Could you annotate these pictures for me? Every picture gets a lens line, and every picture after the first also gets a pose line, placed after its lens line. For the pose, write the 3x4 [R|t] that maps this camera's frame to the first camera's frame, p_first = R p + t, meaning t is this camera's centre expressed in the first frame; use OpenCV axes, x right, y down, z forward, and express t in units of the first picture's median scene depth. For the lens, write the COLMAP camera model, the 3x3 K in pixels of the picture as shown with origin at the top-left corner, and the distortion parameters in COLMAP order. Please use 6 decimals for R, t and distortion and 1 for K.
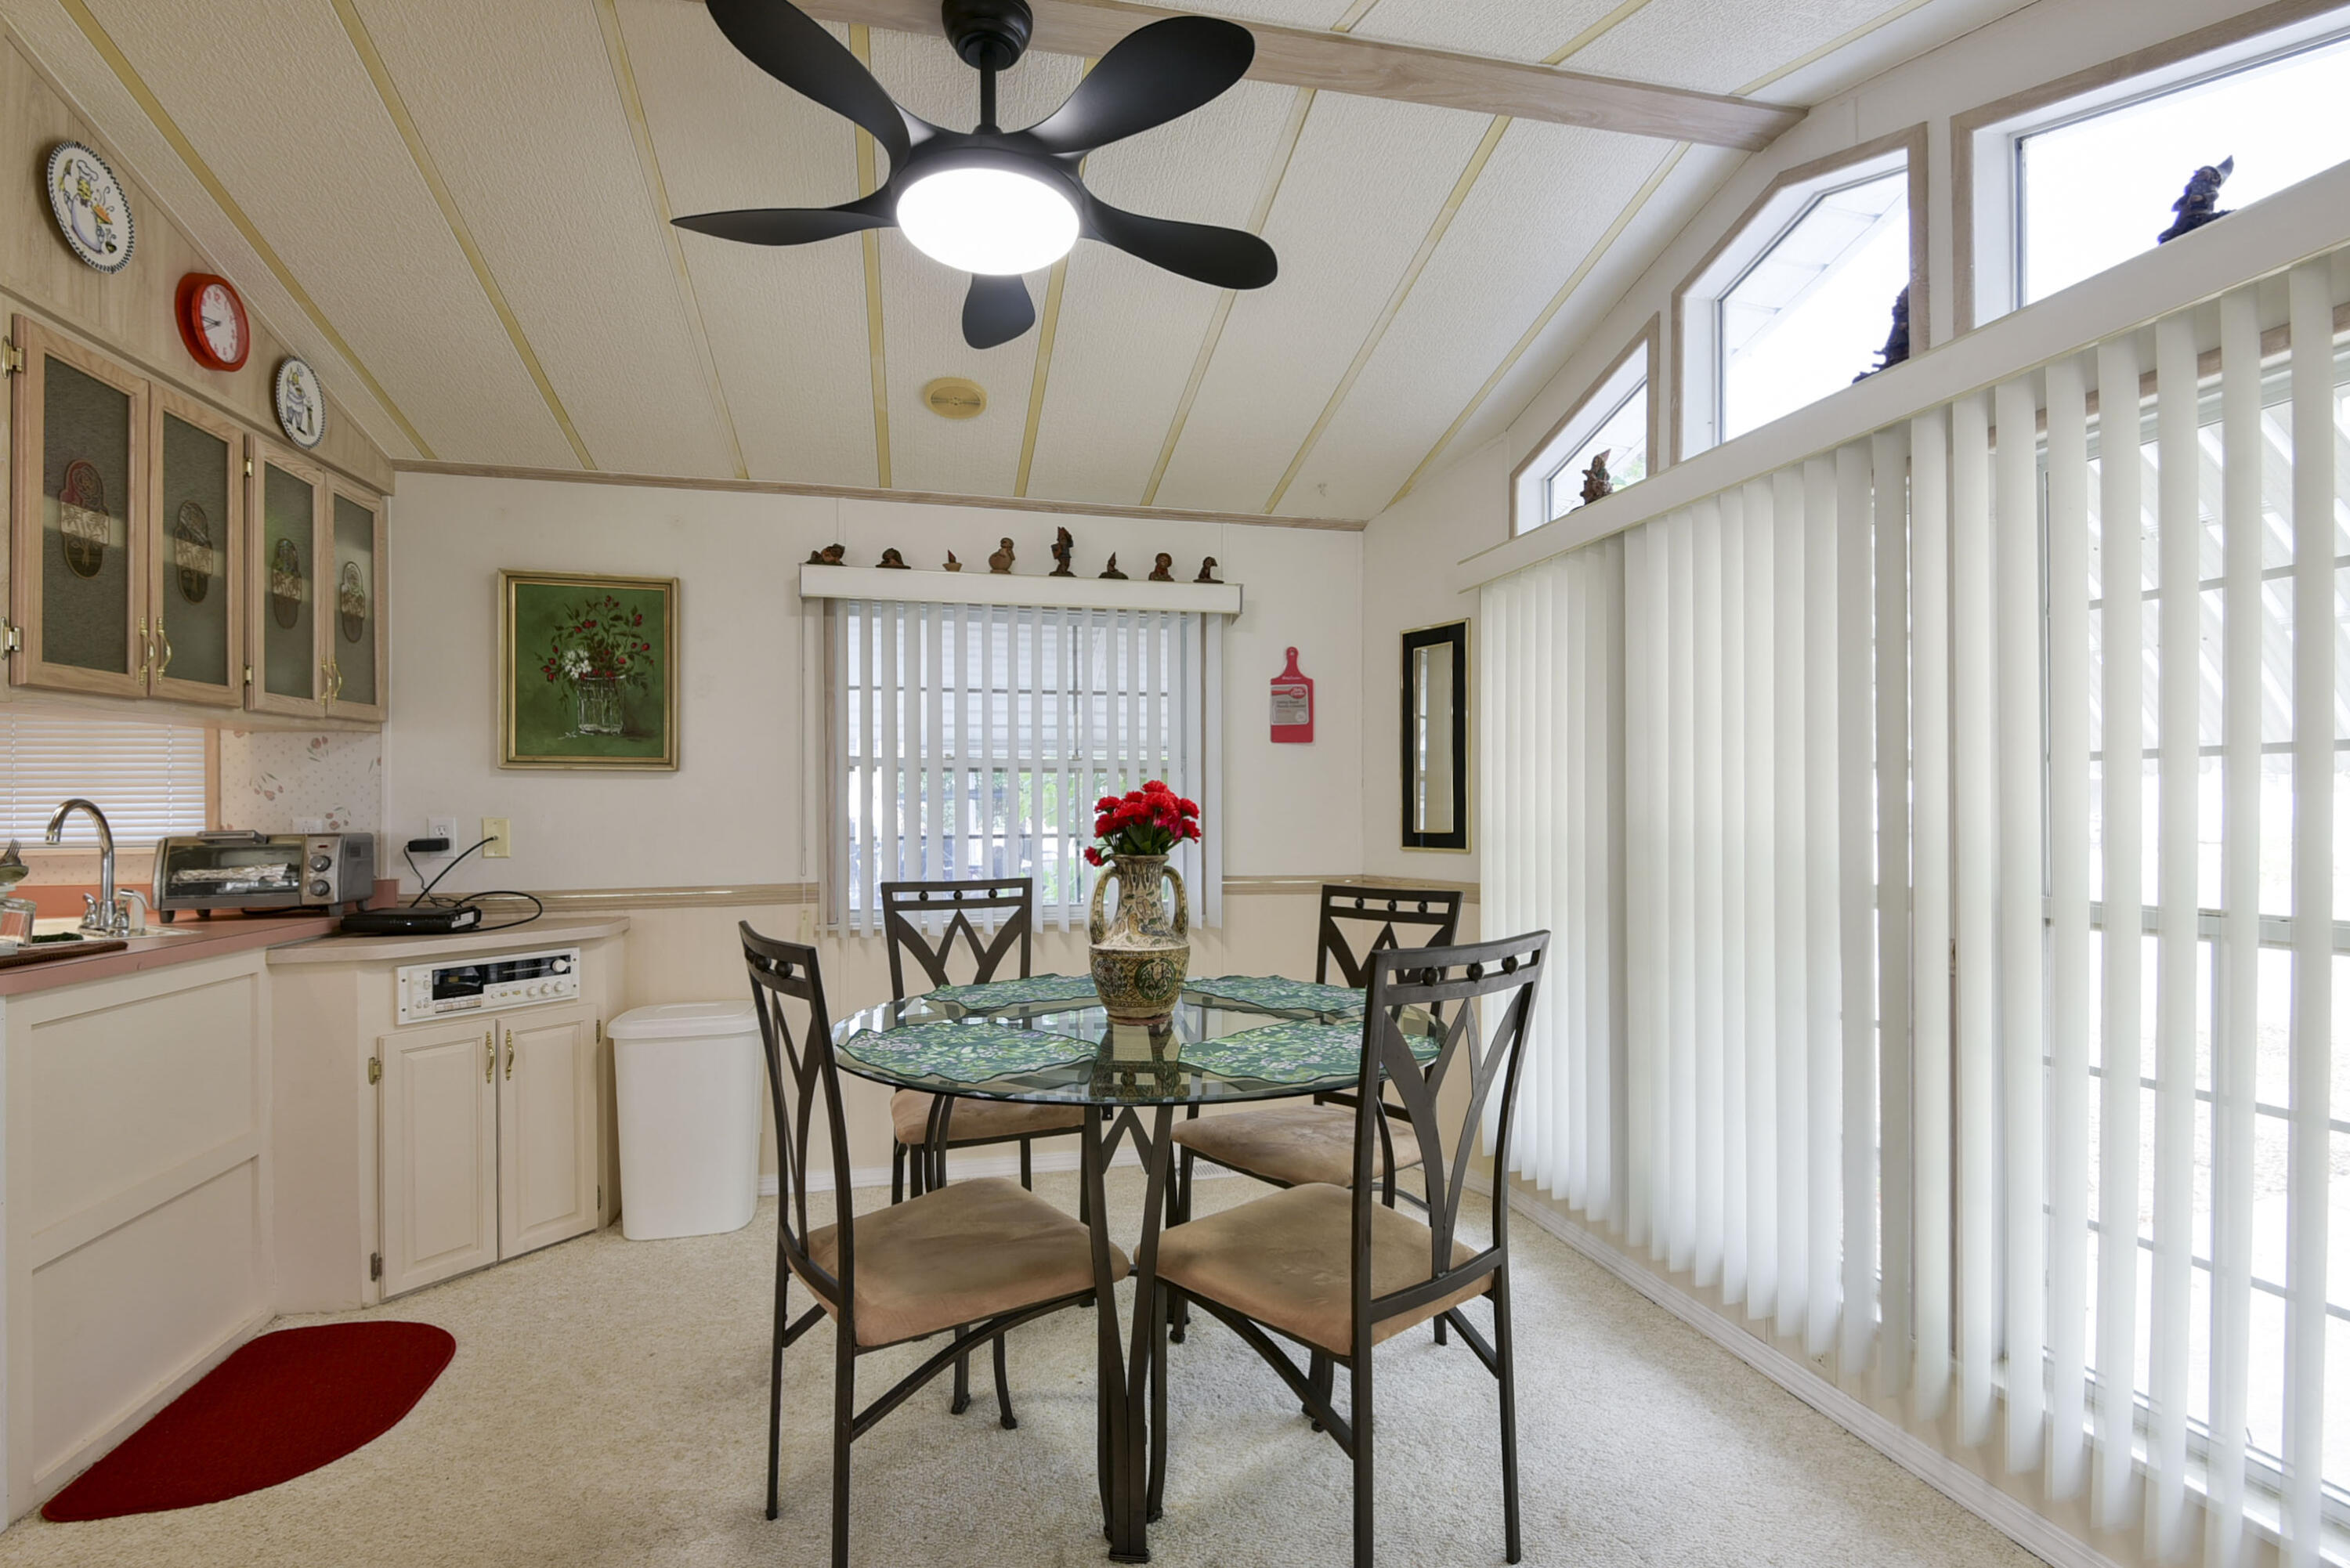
lens RADIAL K [[1079.9, 0, 1186.3], [0, 1079.9, 797.3], [0, 0, 1]] dist [0.028456, -0.023815]
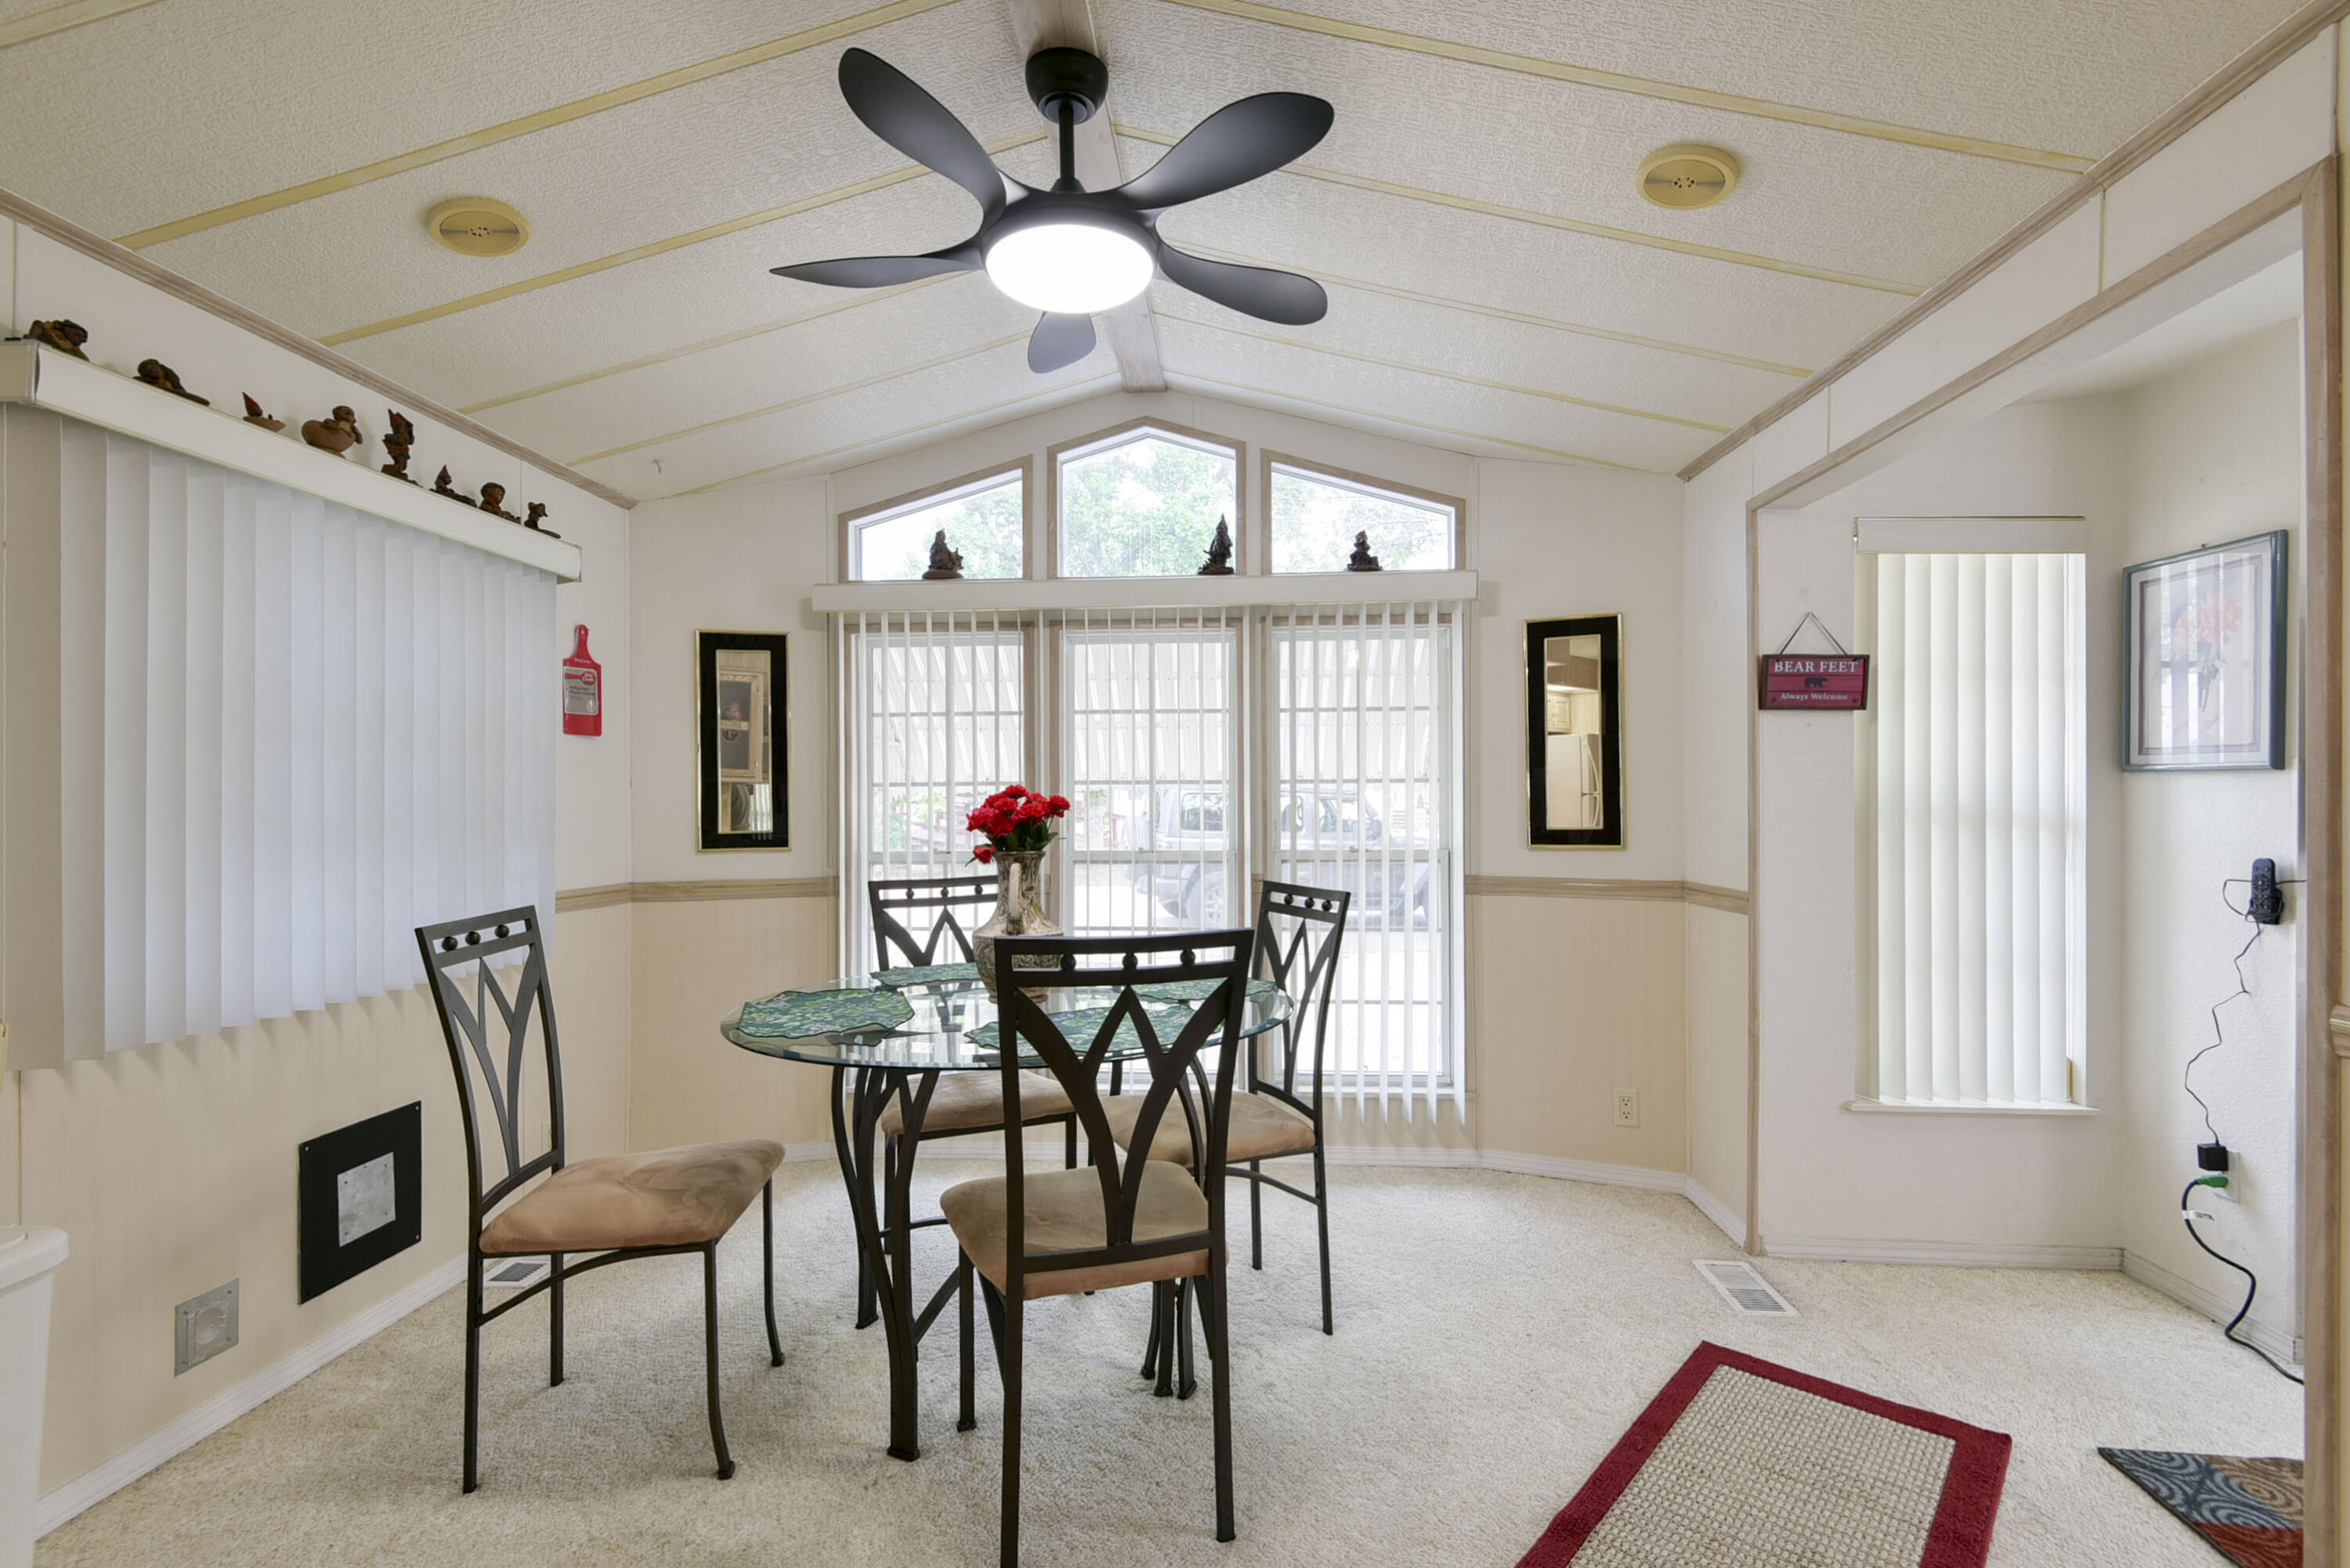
lens RADIAL K [[1079.9, 0, 1186.3], [0, 1079.9, 797.3], [0, 0, 1]] dist [0.028456, -0.023815]
pose [[0.275841, 0.003460, 0.961197, -0.669296], [0.006994, 0.999960, -0.005607, 0.008202], [-0.961178, 0.008269, 0.275806, 0.326588]]
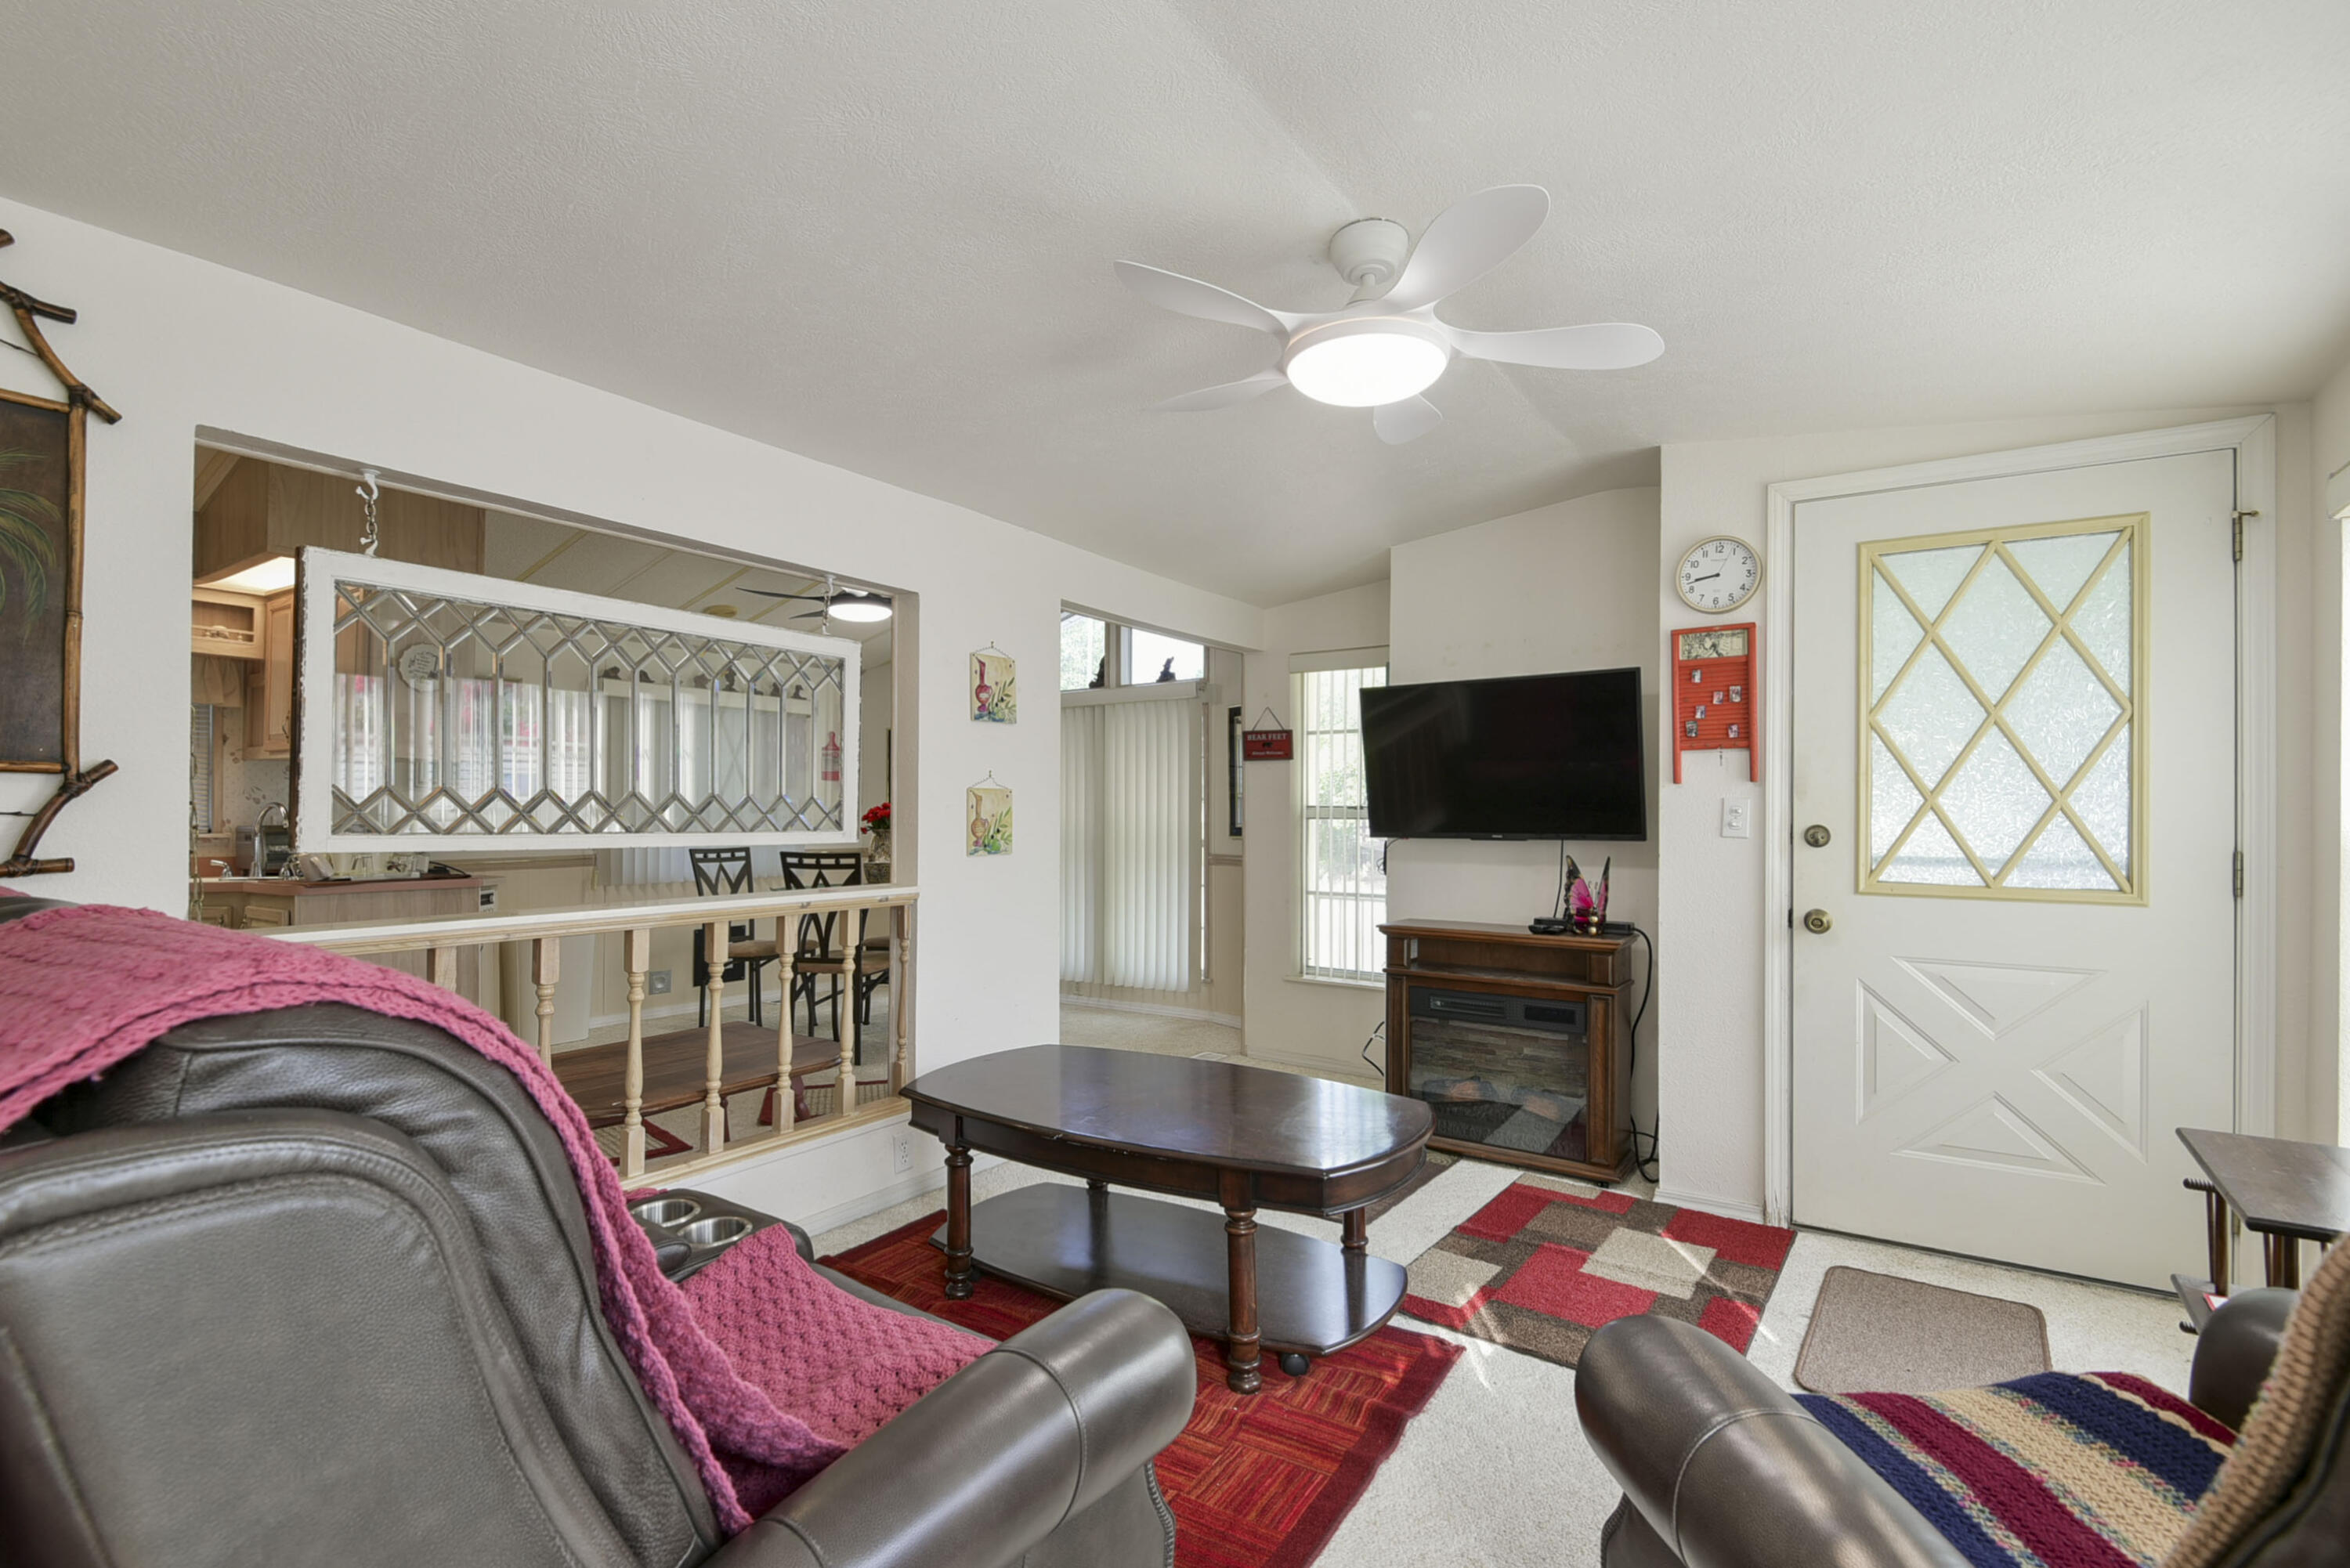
lens RADIAL K [[1079.9, 0, 1186.3], [0, 1079.9, 797.3], [0, 0, 1]] dist [0.028456, -0.023815]
pose [[0.725774, 0.016472, 0.687735, -0.863265], [-0.000458, 0.999725, -0.023461, 0.026989], [-0.687933, 0.016712, 0.725582, -0.955367]]
